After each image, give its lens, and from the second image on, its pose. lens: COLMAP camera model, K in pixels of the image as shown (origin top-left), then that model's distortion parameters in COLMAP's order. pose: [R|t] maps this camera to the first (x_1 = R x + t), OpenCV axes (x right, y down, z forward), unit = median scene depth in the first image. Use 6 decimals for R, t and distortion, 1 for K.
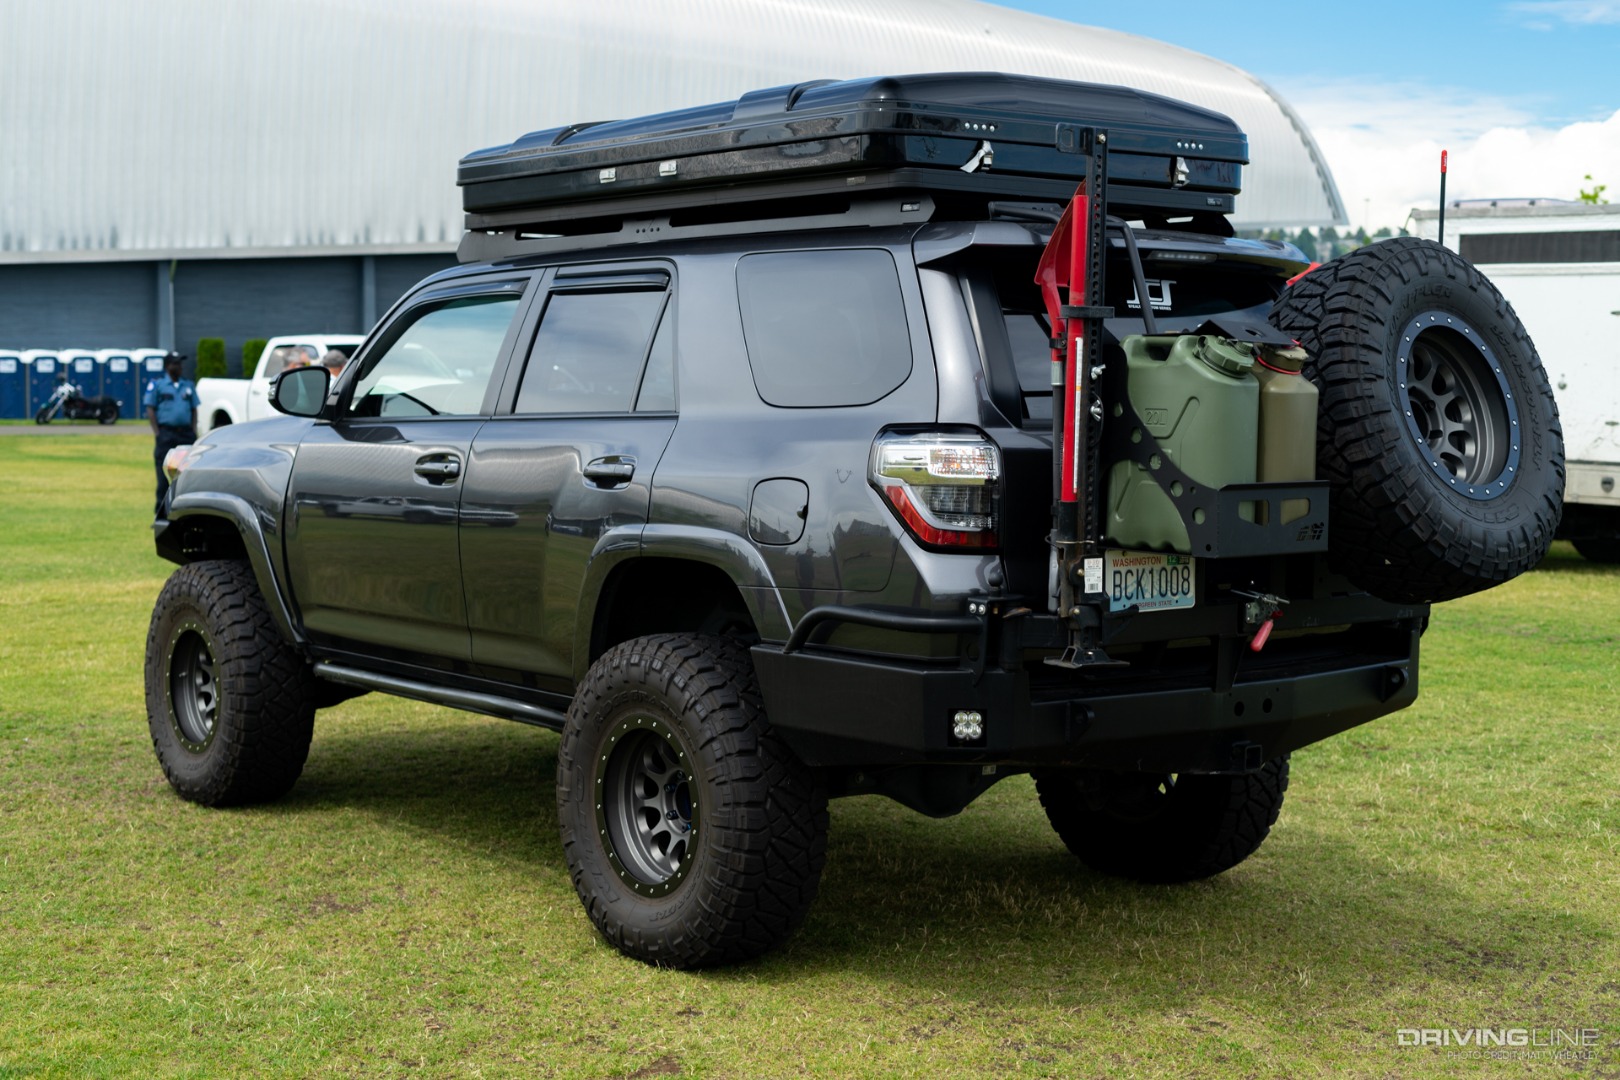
lens RADIAL K [[2331.3, 0, 808.3], [0, 2331.3, 539.0], [0, 0, 1]] dist [0.001728, 0.000000]
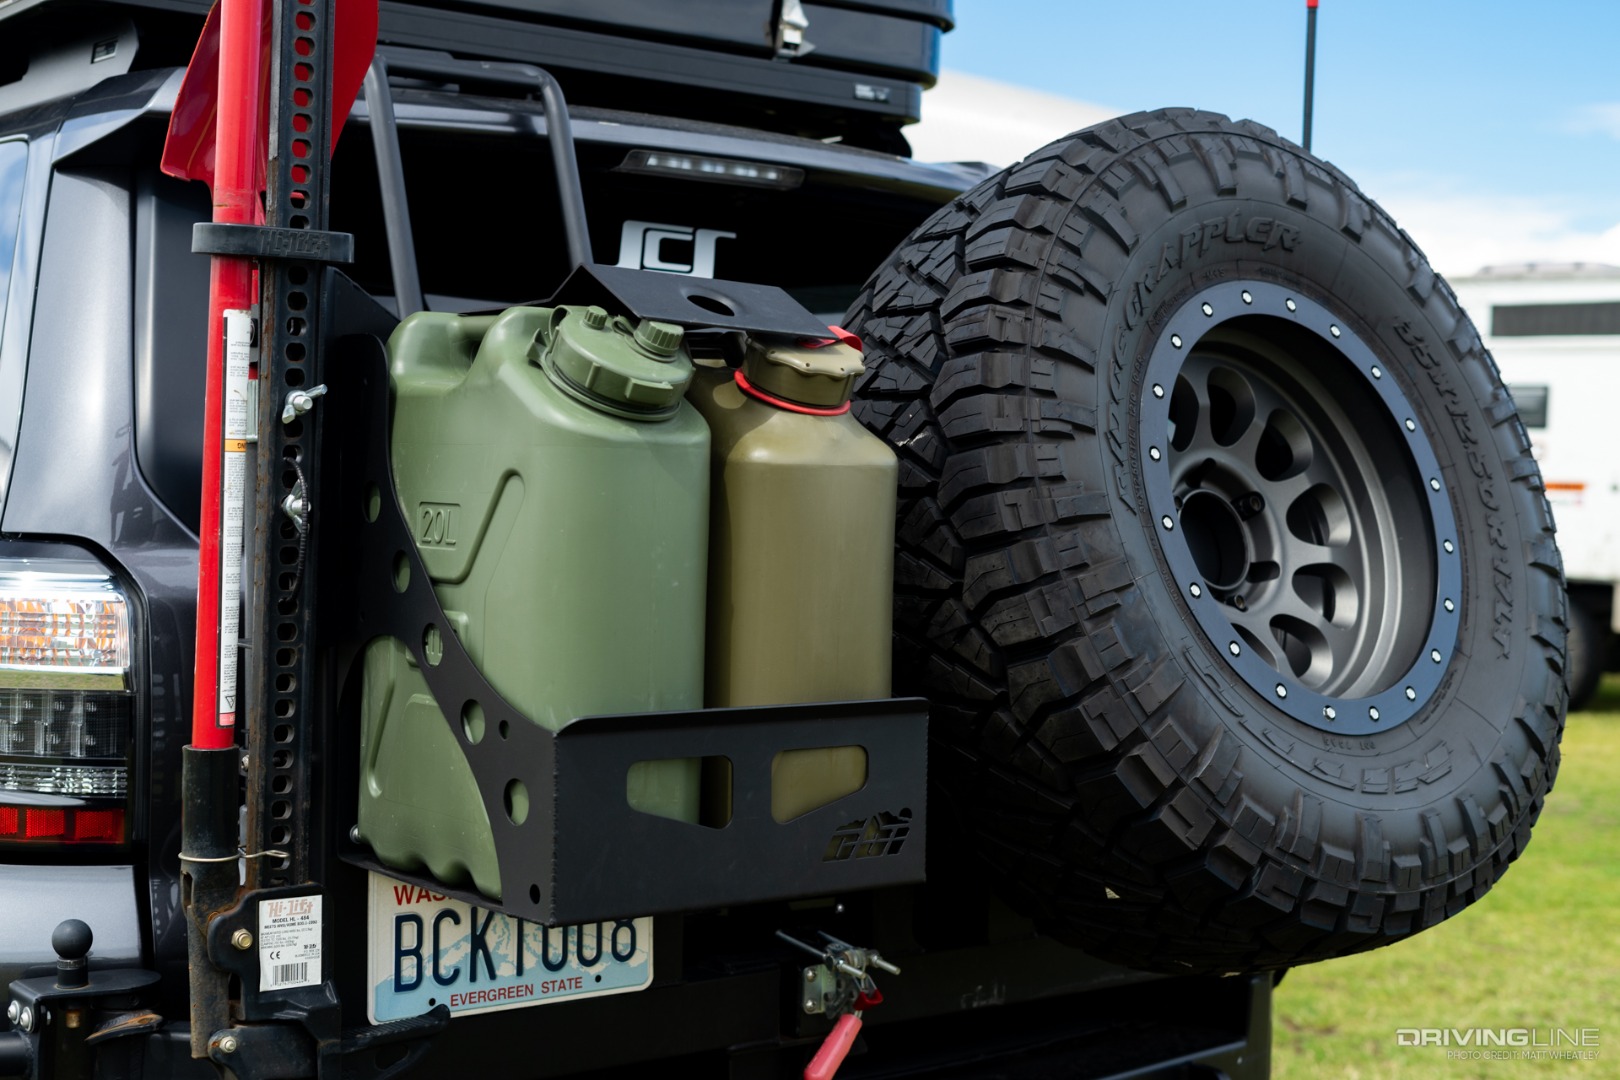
lens RADIAL K [[2331.3, 0, 810.6], [0, 2331.3, 539.7], [0, 0, 1]] dist [0.001728, 0.000000]
pose [[0.999651, 0.011167, -0.023938, 0.206070], [-0.012158, 0.999057, -0.041692, -0.033428], [0.023449, 0.041969, 0.998844, 0.598486]]
